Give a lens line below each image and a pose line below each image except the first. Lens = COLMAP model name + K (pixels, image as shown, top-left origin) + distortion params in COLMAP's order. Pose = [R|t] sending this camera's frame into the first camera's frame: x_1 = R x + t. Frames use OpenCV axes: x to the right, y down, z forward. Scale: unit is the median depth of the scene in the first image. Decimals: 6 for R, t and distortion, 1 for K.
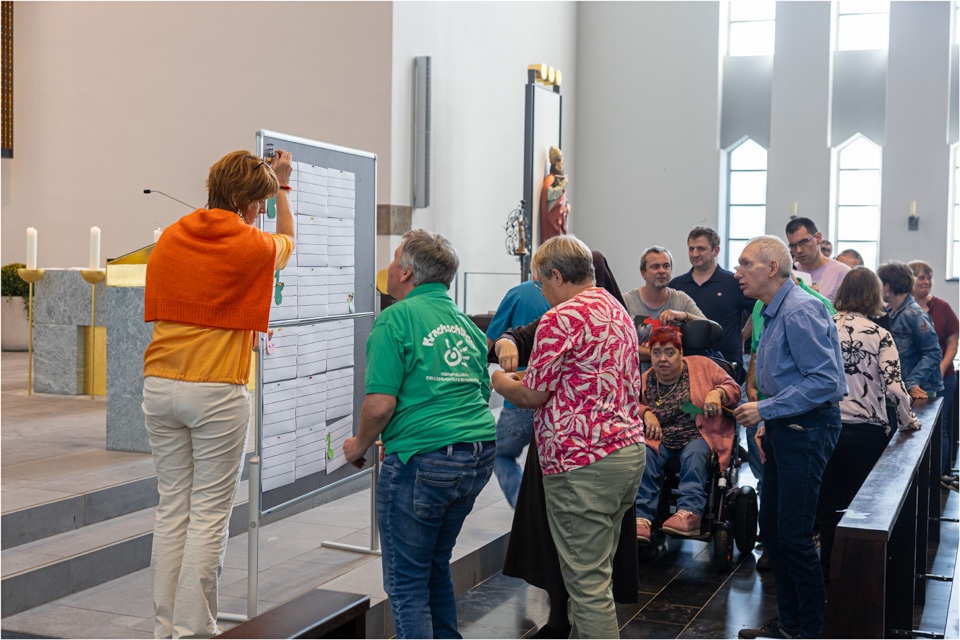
lens RADIAL K [[1318.2, 0, 474.8], [0, 1318.2, 318.1], [0, 0, 1]] dist [-0.041553, 0.000000]
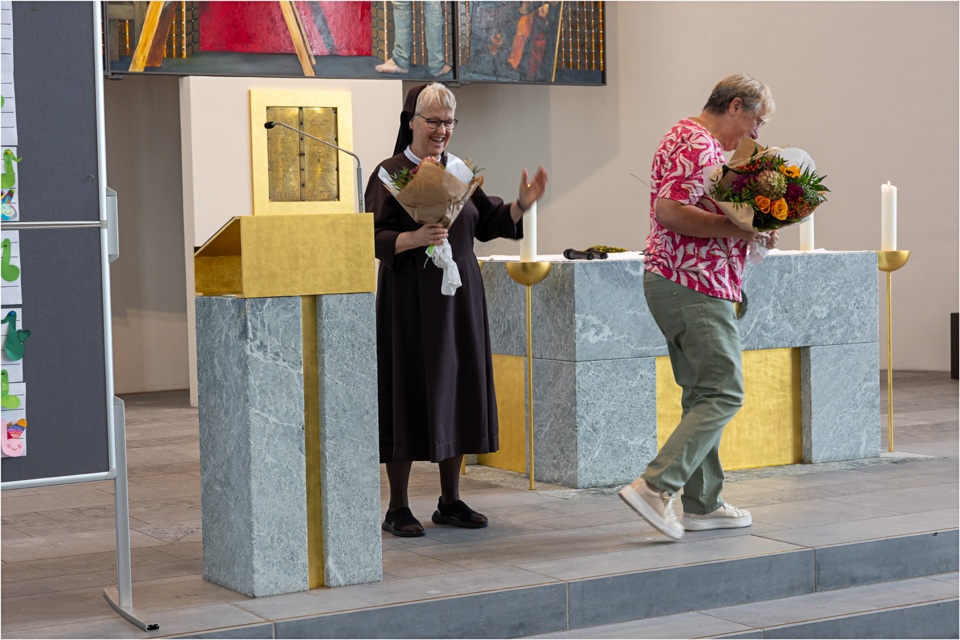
lens RADIAL K [[1871.8, 0, 477.9], [0, 1871.8, 315.0], [0, 0, 1]] dist [0.038123, 0.000000]
pose [[0.783259, -0.011601, -0.621587, 0.168424], [0.011760, 0.999923, -0.003844, -0.005533], [0.621584, -0.004299, 0.783336, 0.230015]]
